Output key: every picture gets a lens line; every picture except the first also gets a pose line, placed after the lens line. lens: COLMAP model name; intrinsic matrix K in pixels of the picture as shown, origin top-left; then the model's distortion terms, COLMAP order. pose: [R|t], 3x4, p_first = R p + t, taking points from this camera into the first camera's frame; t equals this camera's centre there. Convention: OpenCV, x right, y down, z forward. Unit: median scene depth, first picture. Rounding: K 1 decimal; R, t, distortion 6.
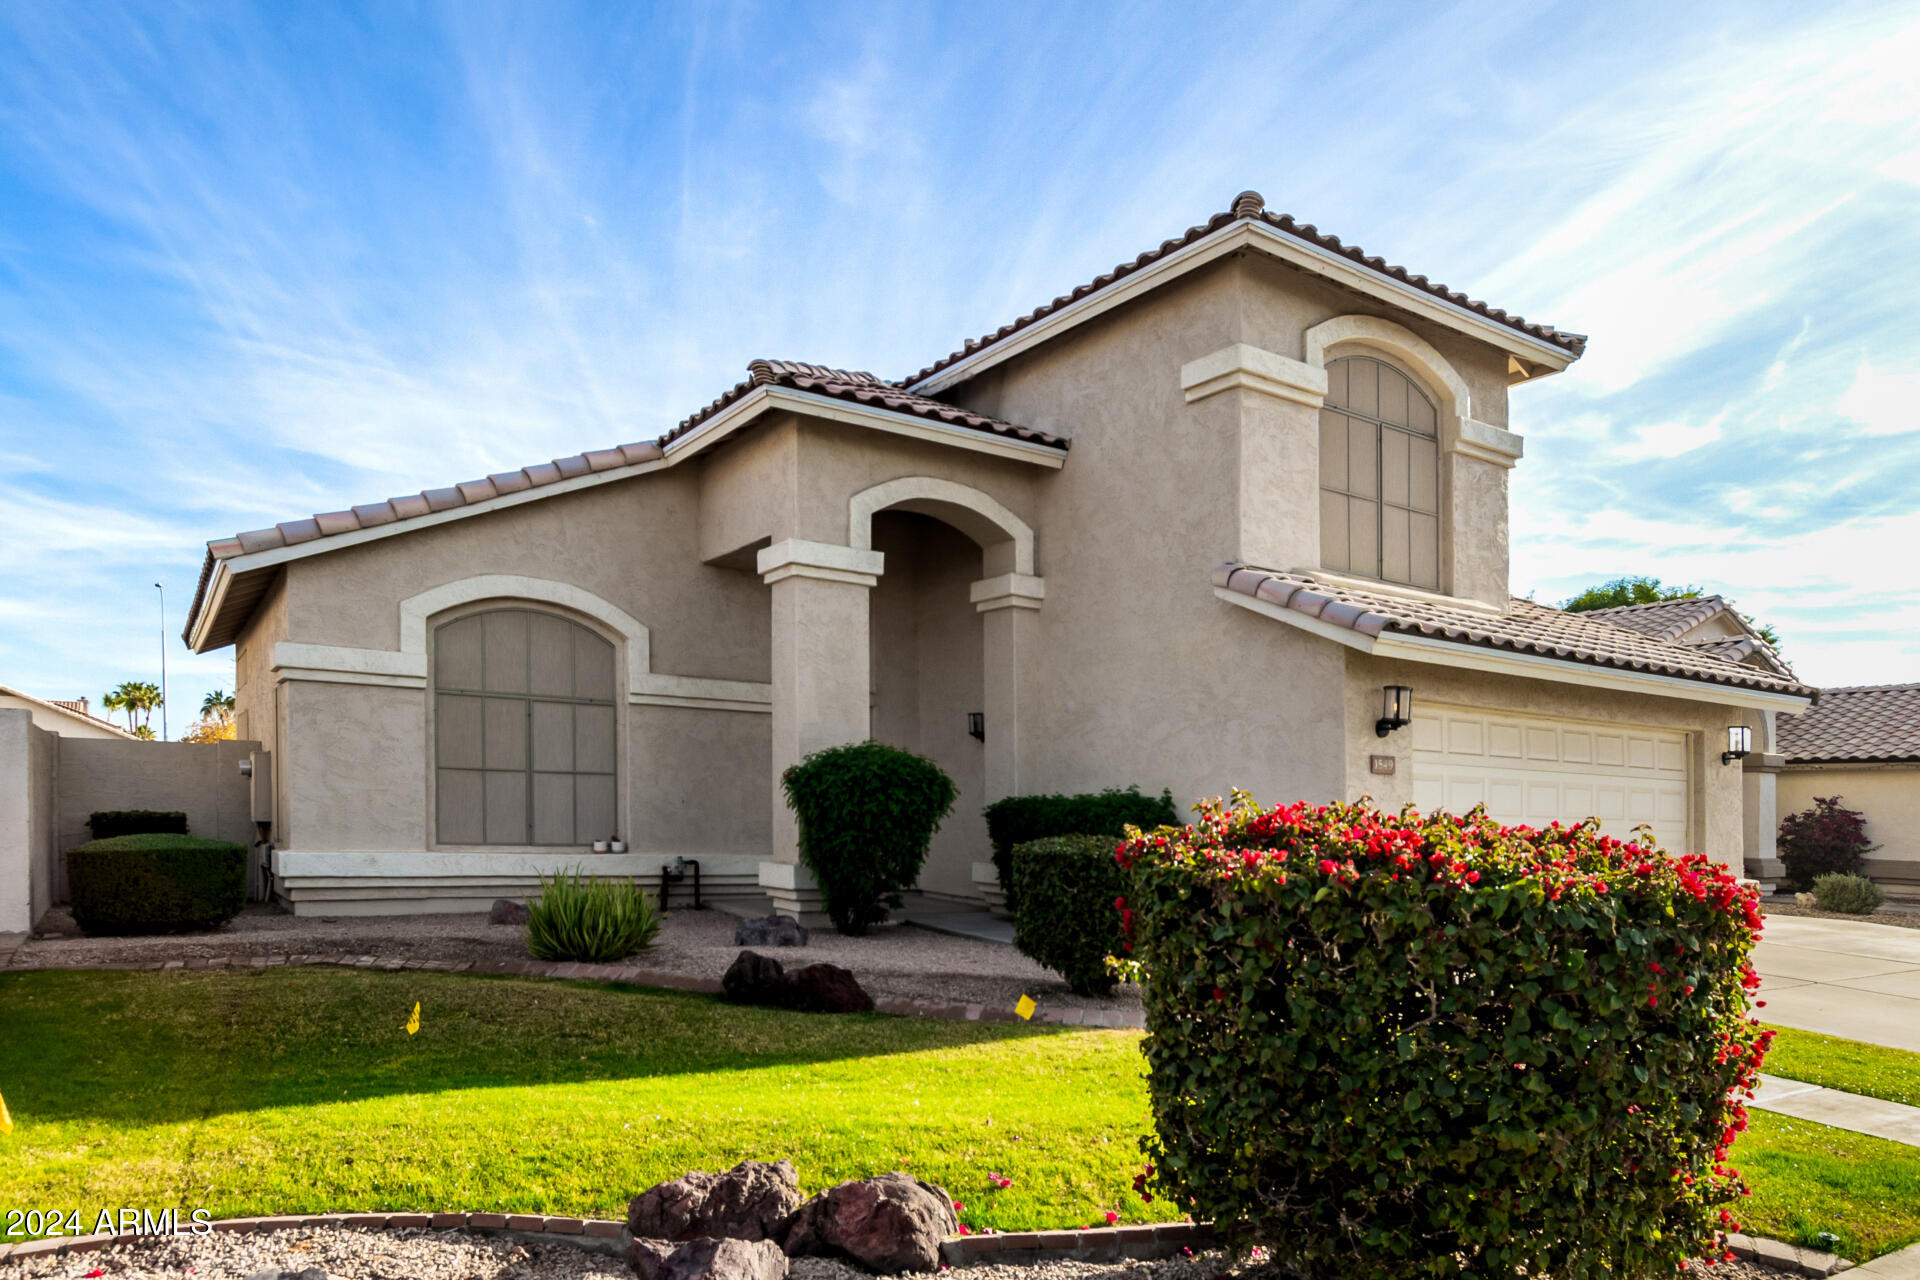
lens RADIAL K [[891.4, 0, 969.0], [0, 891.4, 646.0], [0, 0, 1]] dist [0.004202, 0.000237]
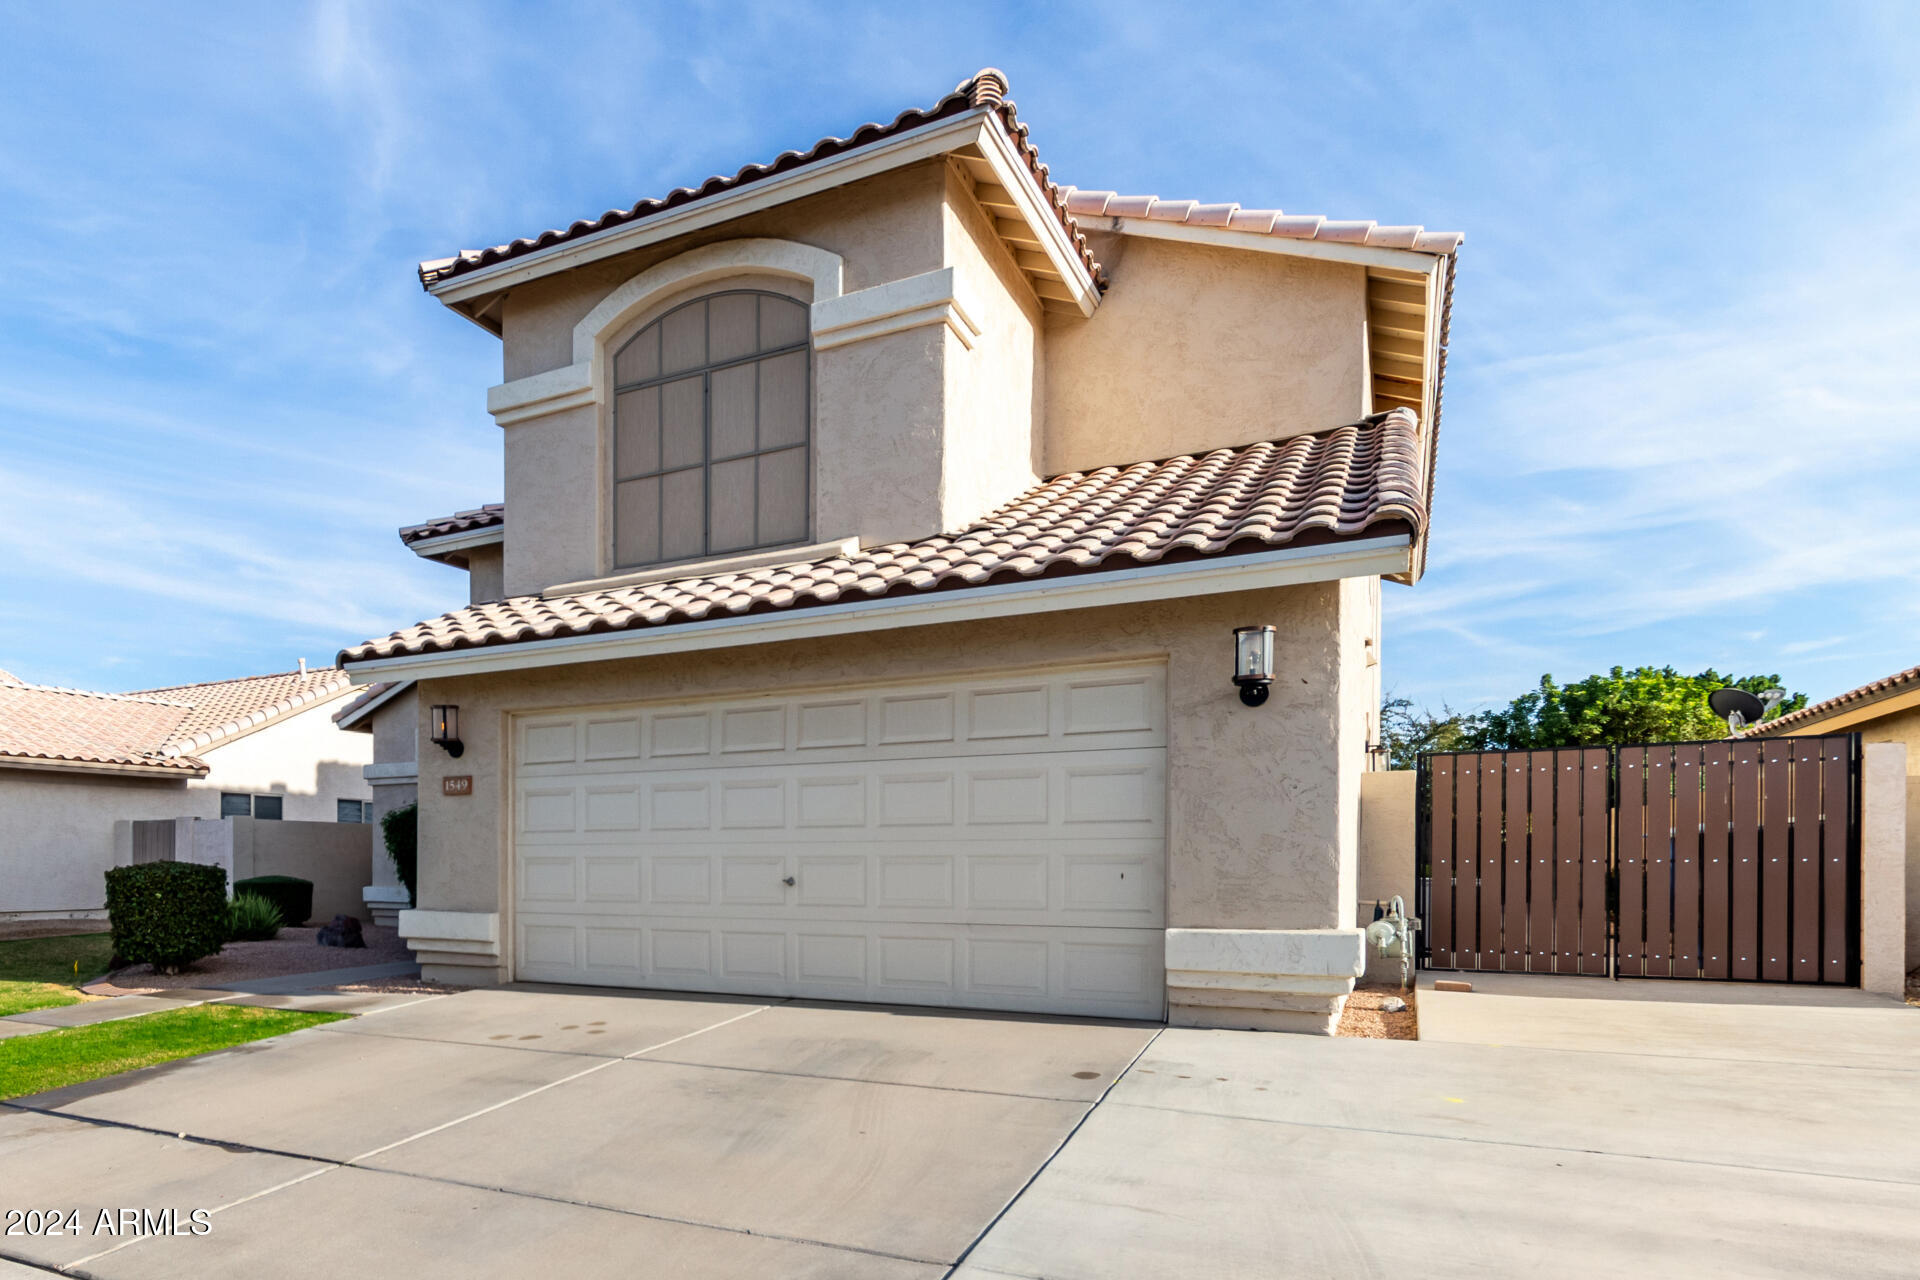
lens RADIAL K [[997.8, 0, 936.5], [0, 997.8, 686.2], [0, 0, 1]] dist [0.006747, 0.000920]
pose [[0.637518, -0.158831, -0.753886, 1.291331], [0.159647, 0.984514, -0.072415, 0.148843], [0.753713, -0.074190, 0.653002, 0.540118]]
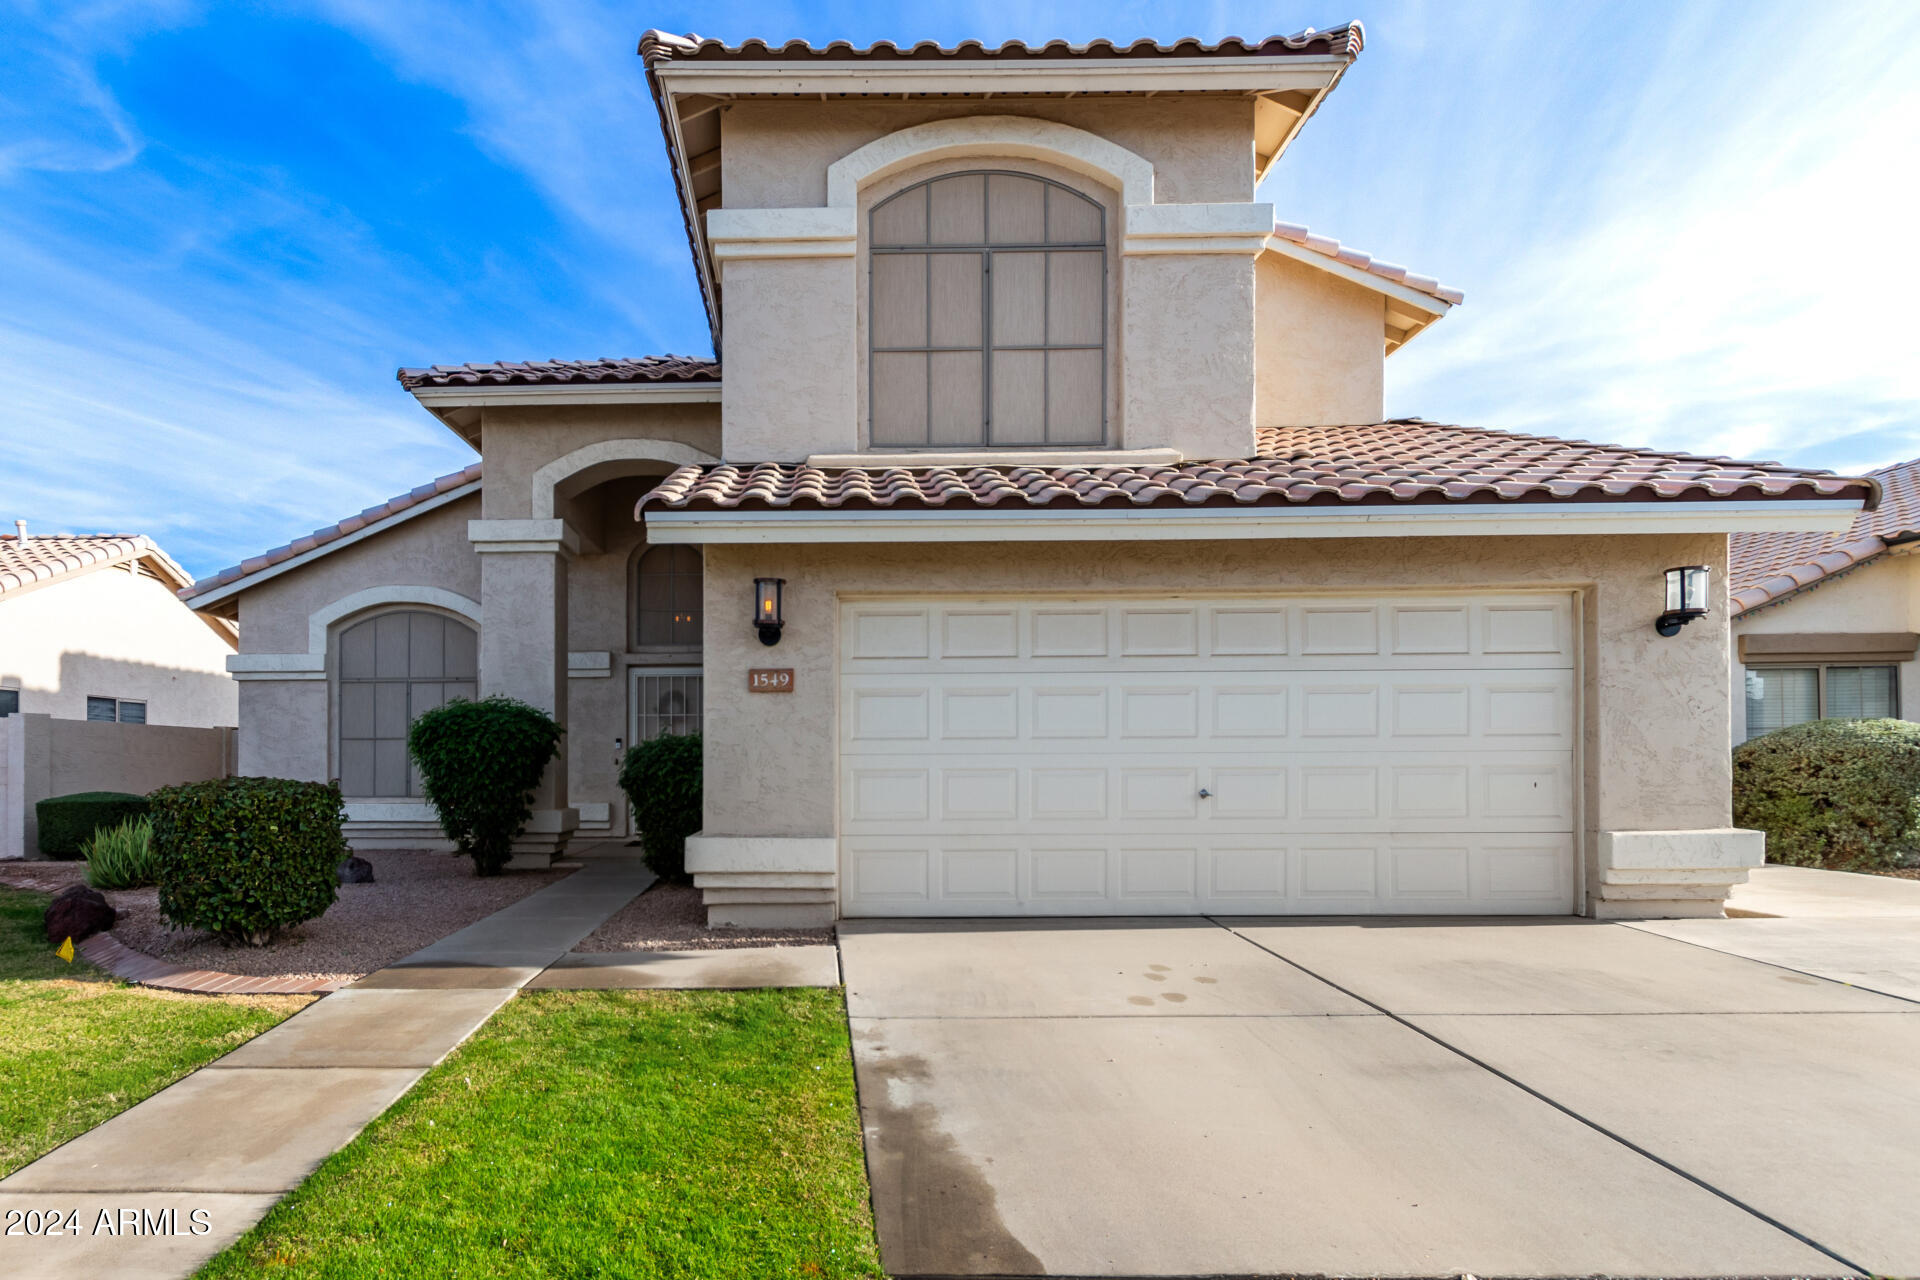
lens RADIAL K [[798.0, 0, 948.9], [0, 798.0, 634.9], [0, 0, 1]] dist [0.006494, 0.000266]
pose [[0.889086, -0.102944, -0.446014, 0.724623], [0.111942, 0.993695, -0.006206, 0.090610], [0.443841, -0.044410, 0.895004, 0.345431]]
